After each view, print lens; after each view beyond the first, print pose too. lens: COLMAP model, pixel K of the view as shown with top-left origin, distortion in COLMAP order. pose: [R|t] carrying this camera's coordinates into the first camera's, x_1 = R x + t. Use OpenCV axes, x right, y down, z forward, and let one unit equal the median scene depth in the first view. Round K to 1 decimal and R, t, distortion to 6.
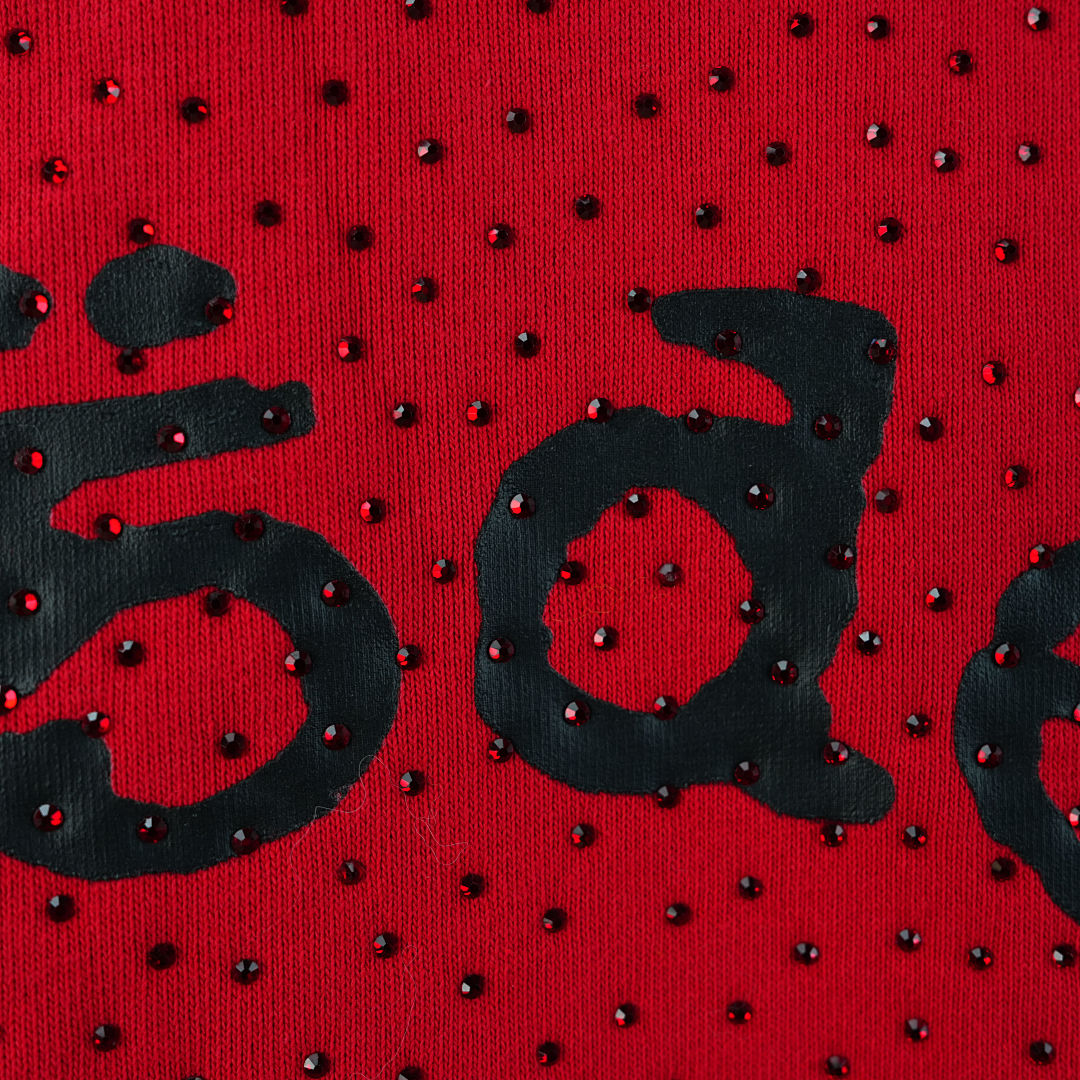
lens RADIAL K [[1546.1, 0, 540.0], [0, 1546.1, 540.0], [0, 0, 1]] dist [-0.017012, -0.005554]
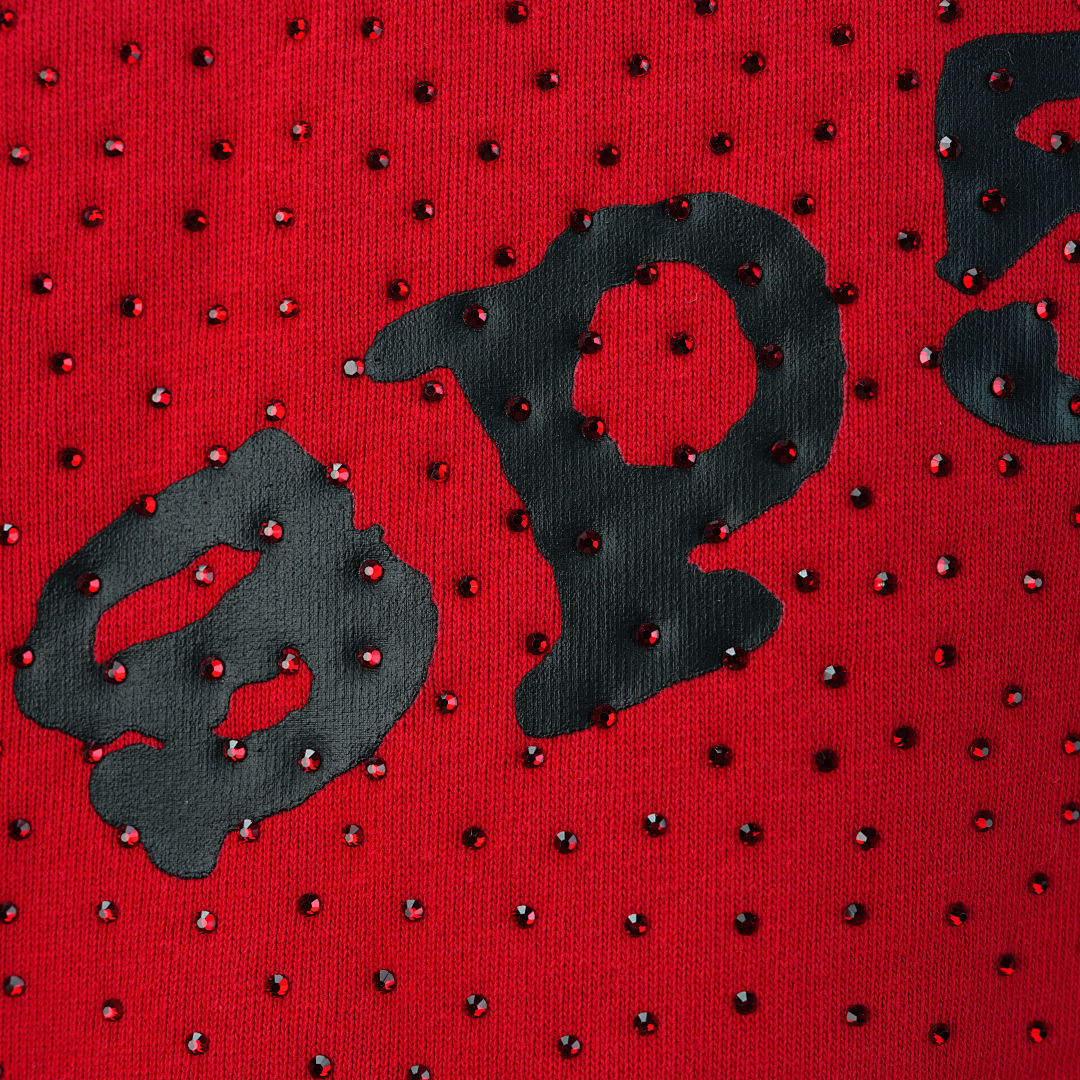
lens RADIAL K [[1397.3, 0, 540.0], [0, 1397.3, 540.0], [0, 0, 1]] dist [-0.035925, 0.022931]
pose [[0.998655, 0.050652, -0.011100, -0.609588], [-0.050418, 0.998519, 0.020445, 0.273365], [0.012119, -0.019858, 0.999729, -0.054791]]
